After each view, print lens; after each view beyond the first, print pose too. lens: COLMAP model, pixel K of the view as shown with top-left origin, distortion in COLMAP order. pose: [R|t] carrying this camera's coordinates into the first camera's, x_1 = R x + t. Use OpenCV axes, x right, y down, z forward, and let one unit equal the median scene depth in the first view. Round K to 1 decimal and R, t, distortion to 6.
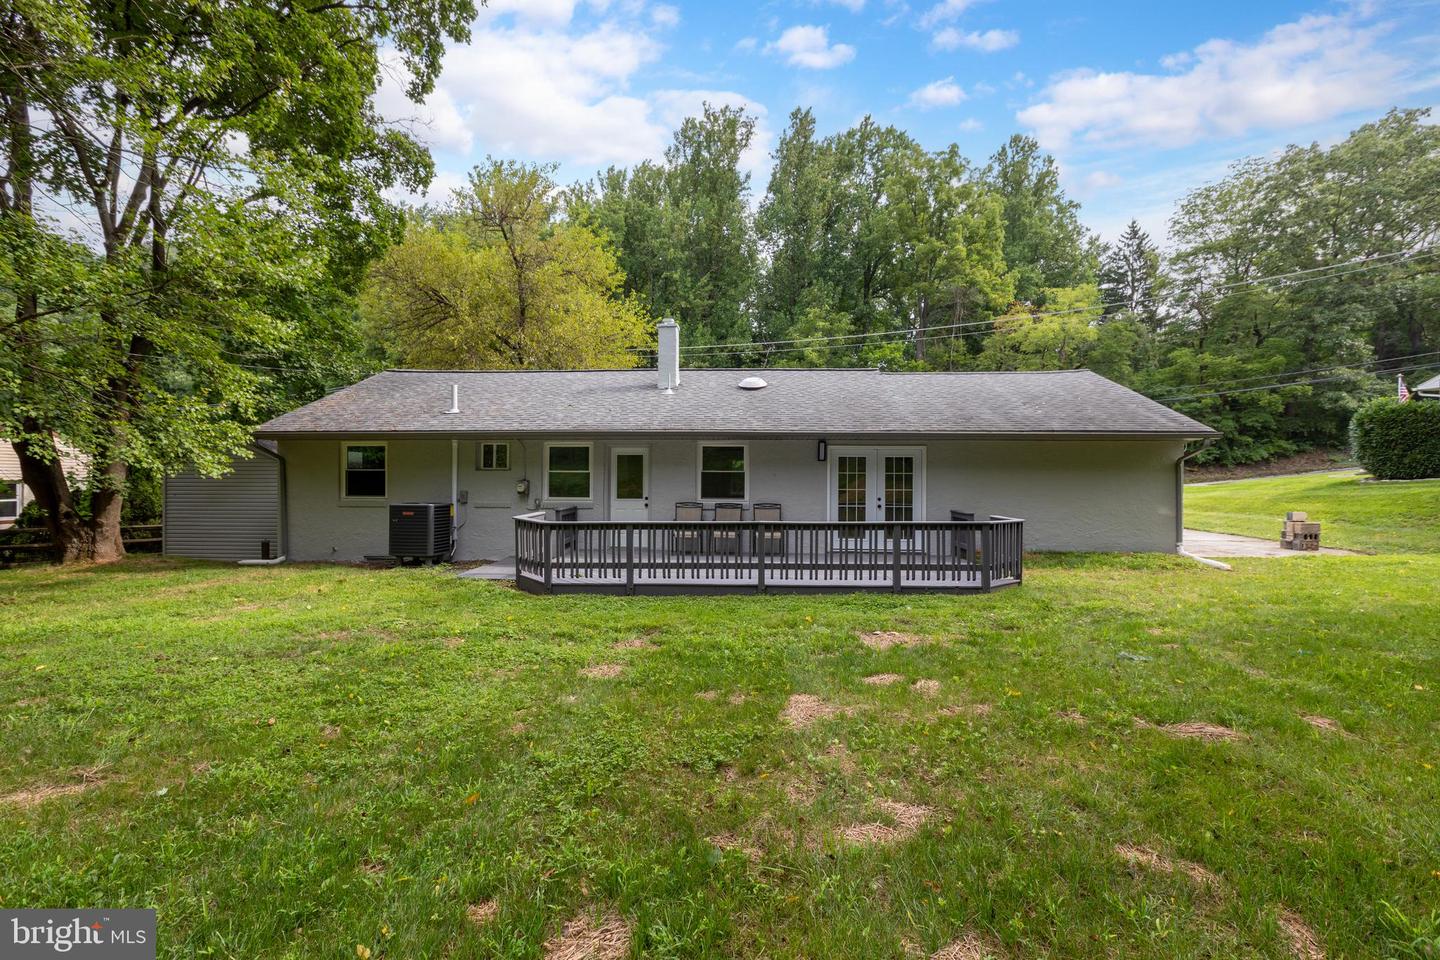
lens RADIAL K [[640.0, 0, 720.4], [0, 640.0, 462.2], [0, 0, 1]] dist [0.001344, 0.001787]
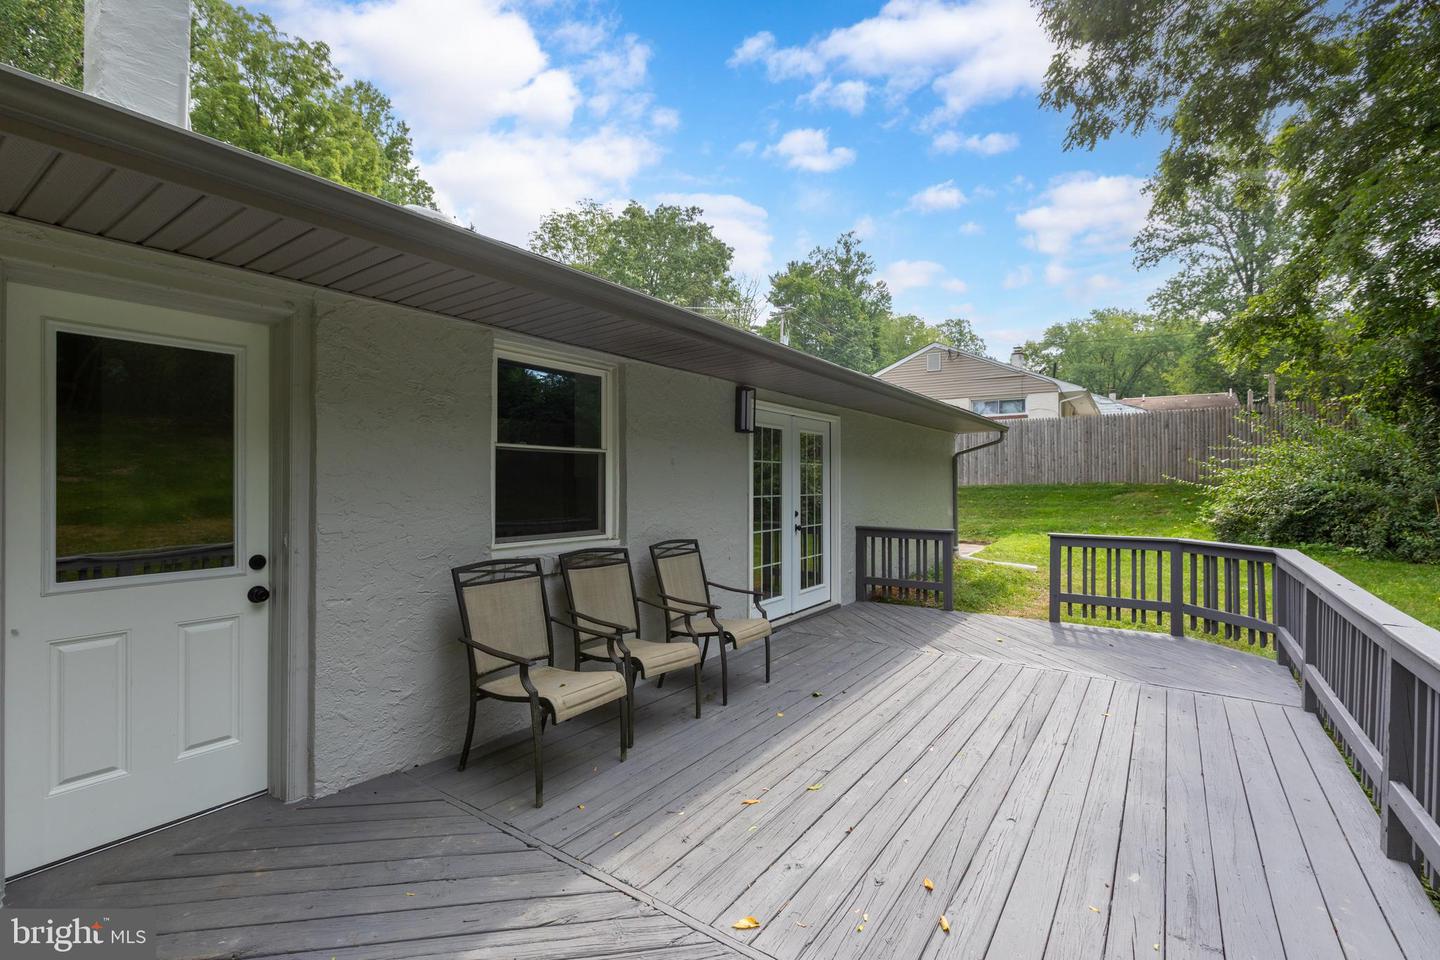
lens RADIAL K [[640.0, 0, 715.1], [0, 640.0, 474.4], [0, 0, 1]] dist [0.001344, 0.001787]
pose [[0.517982, 0.002435, 0.855388, -0.200531], [-0.023813, 0.999649, 0.011574, 0.019903], [-0.855060, -0.026364, 0.517859, 0.699617]]
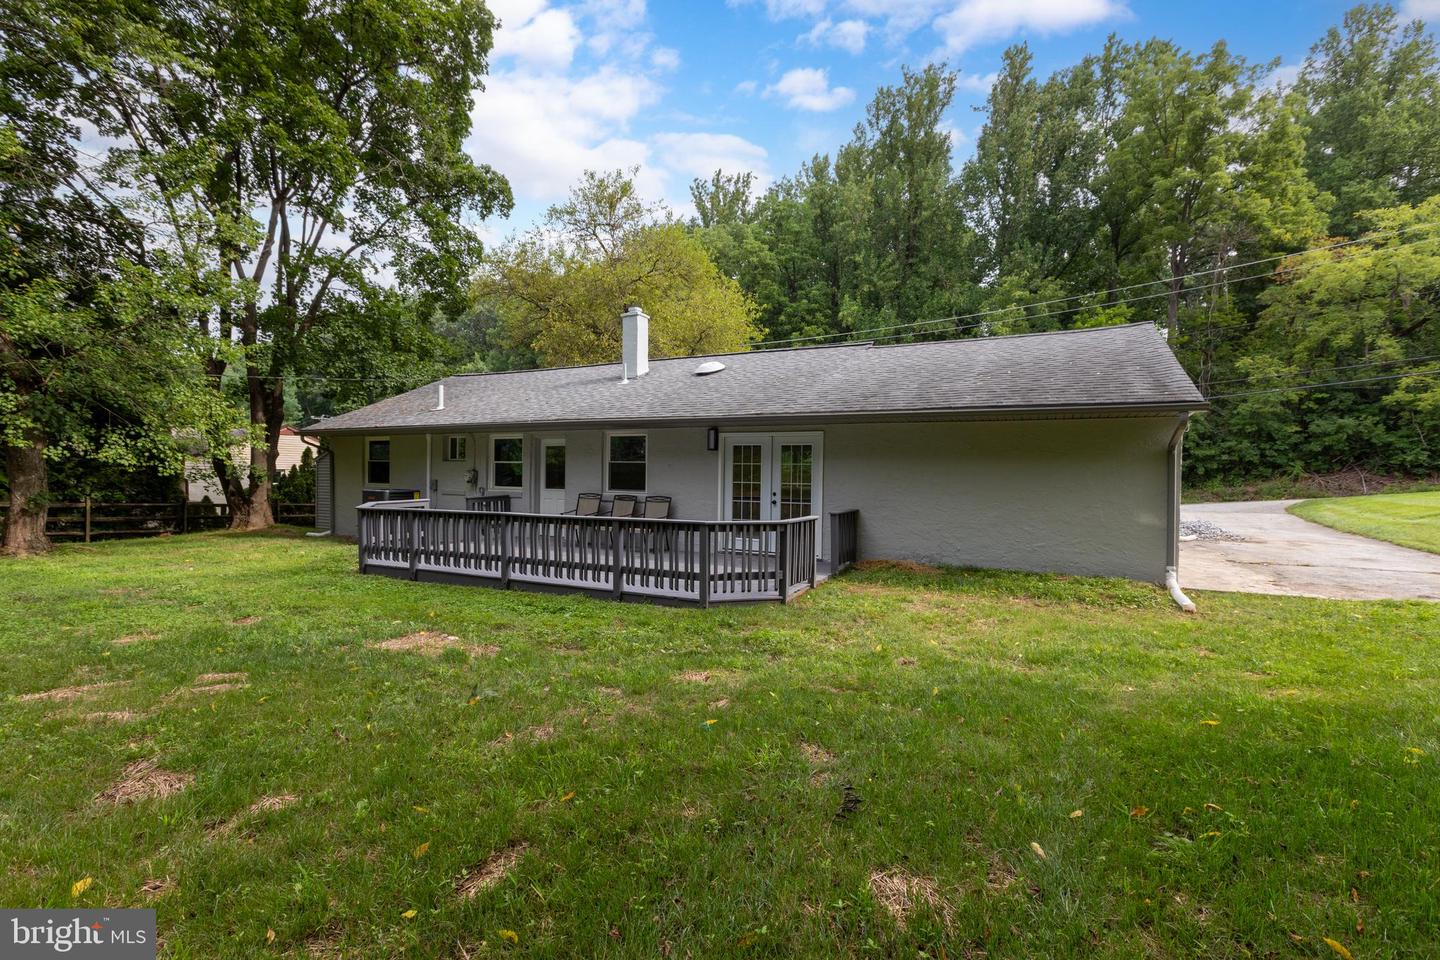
lens RADIAL K [[640.0, 0, 717.1], [0, 640.0, 464.1], [0, 0, 1]] dist [0.001344, 0.001787]
pose [[0.917048, 0.001417, -0.398775, 0.462188], [0.003863, 0.999915, 0.012436, 0.005954], [0.398759, -0.012945, 0.916965, 0.157738]]
